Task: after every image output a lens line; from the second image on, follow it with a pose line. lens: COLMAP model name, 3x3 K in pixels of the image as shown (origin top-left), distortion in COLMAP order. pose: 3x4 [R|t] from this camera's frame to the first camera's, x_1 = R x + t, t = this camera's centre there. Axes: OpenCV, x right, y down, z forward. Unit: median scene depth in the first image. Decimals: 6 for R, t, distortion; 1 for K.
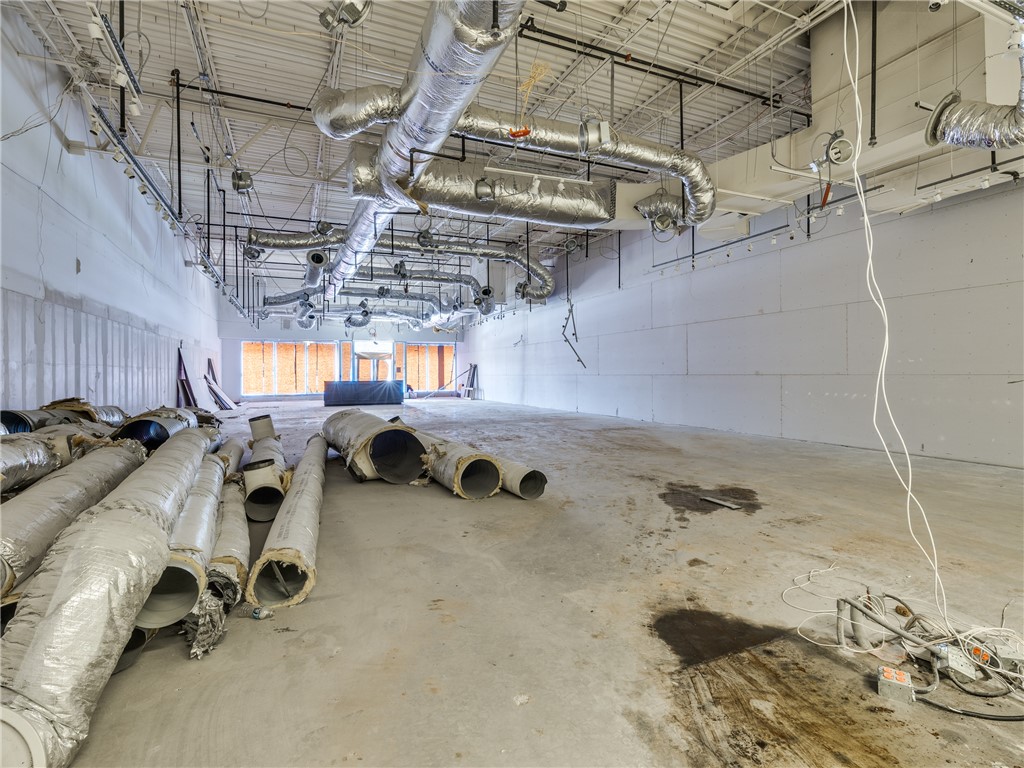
lens RADIAL K [[500.4, 0, 507.8], [0, 500.4, 378.1], [0, 0, 1]] dist [-0.005797, 0.000520]
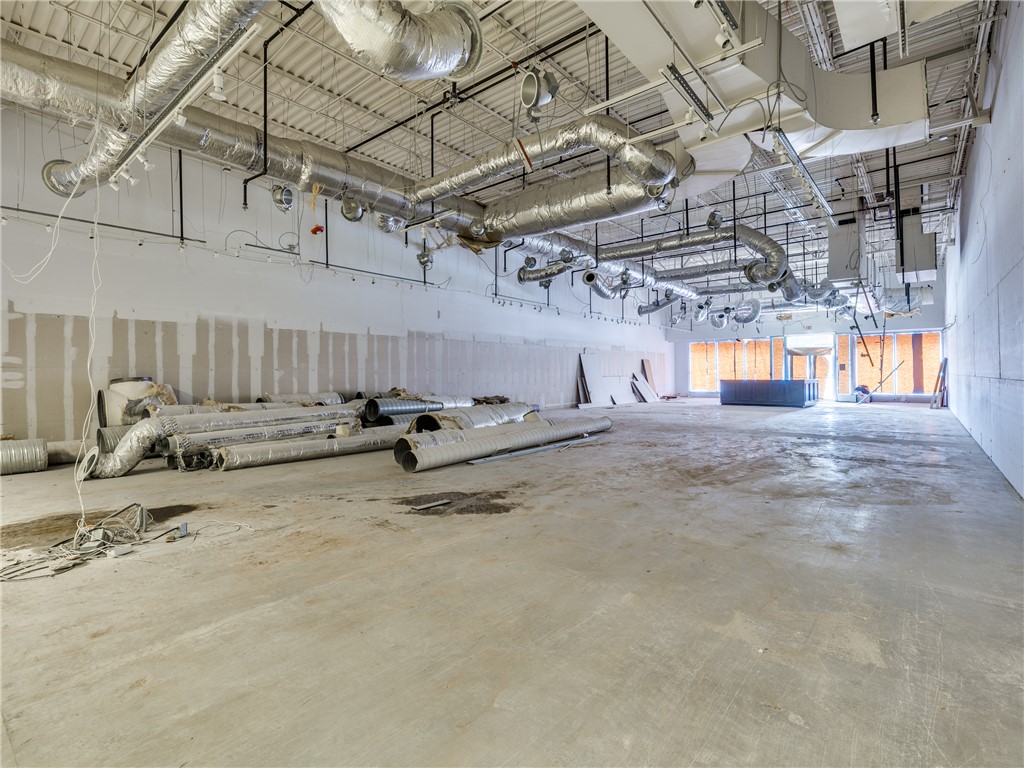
lens RADIAL K [[500.4, 0, 508.0], [0, 500.4, 377.9], [0, 0, 1]] dist [-0.005797, 0.000520]
pose [[0.453092, 0.010987, -0.891396, 0.278099], [-0.003739, 0.999939, 0.010424, -0.005145], [0.891456, -0.001390, 0.453106, 0.130368]]
